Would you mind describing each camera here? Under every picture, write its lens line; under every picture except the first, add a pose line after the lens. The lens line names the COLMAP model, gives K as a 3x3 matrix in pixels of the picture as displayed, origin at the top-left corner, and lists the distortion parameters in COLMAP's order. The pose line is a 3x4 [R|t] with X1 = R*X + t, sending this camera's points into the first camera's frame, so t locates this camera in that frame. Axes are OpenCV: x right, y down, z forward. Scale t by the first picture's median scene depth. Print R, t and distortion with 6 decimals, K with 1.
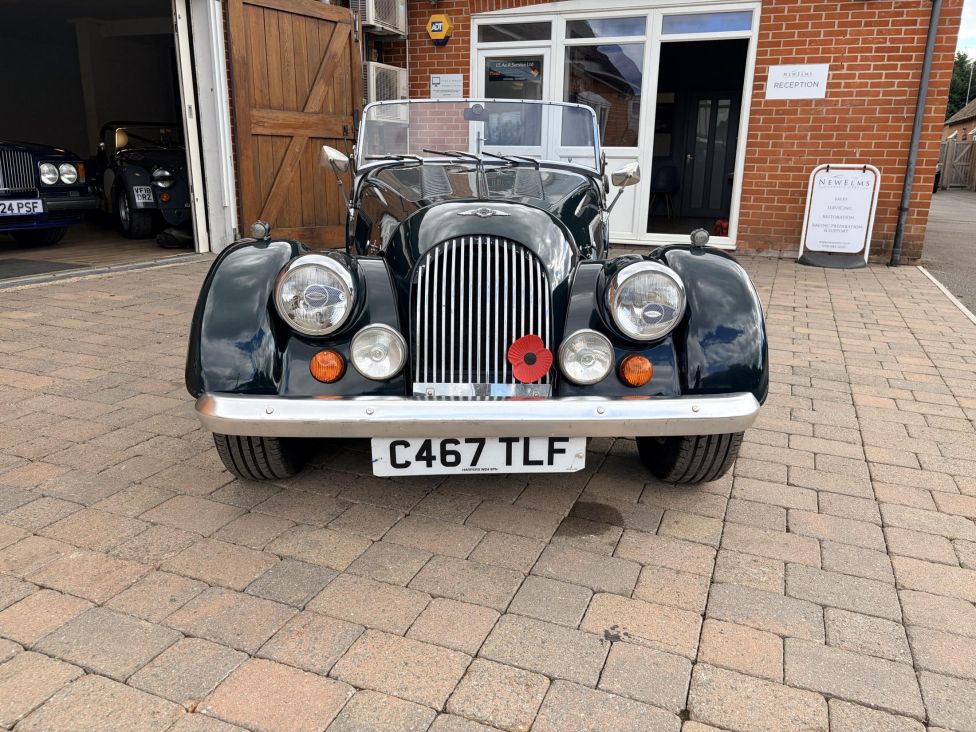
lens RADIAL K [[738.6, 0, 492.7], [0, 738.6, 364.1], [0, 0, 1]] dist [0.055297, -0.057460]
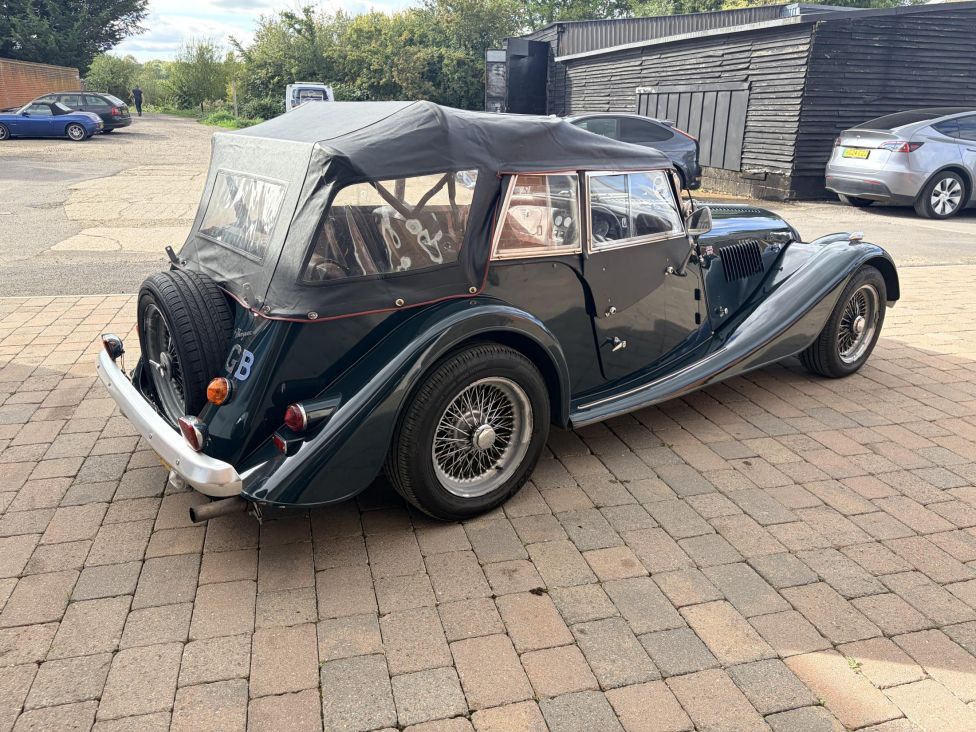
lens RADIAL K [[740.3, 0, 492.5], [0, 740.3, 363.4], [0, 0, 1]] dist [0.059744, -0.067701]
pose [[-0.597653, -0.287911, 0.748276, -0.404704], [0.184818, 0.858690, 0.478010, -0.311995], [-0.780162, 0.423979, -0.459988, 0.876261]]
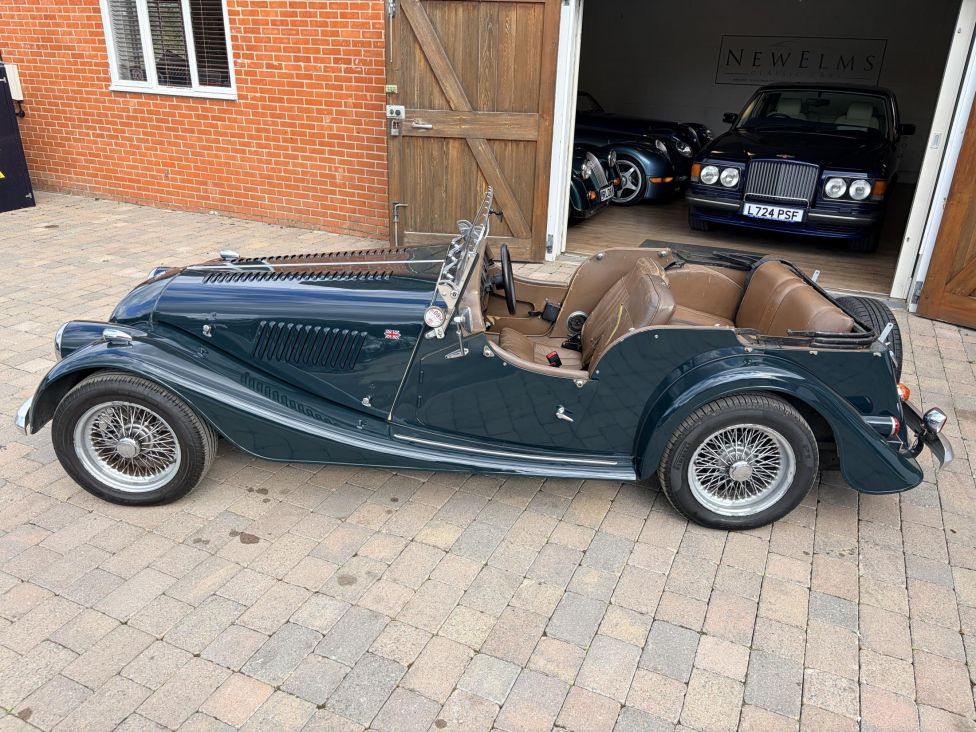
lens RADIAL K [[740.5, 0, 488.0], [0, 740.5, 366.0], [0, 0, 1]] dist [0.058640, -0.066399]
pose [[-0.052376, 0.371535, -0.926941, 0.509940], [-0.294867, 0.881075, 0.369812, -0.276754], [0.954102, 0.292693, 0.063406, 0.530501]]
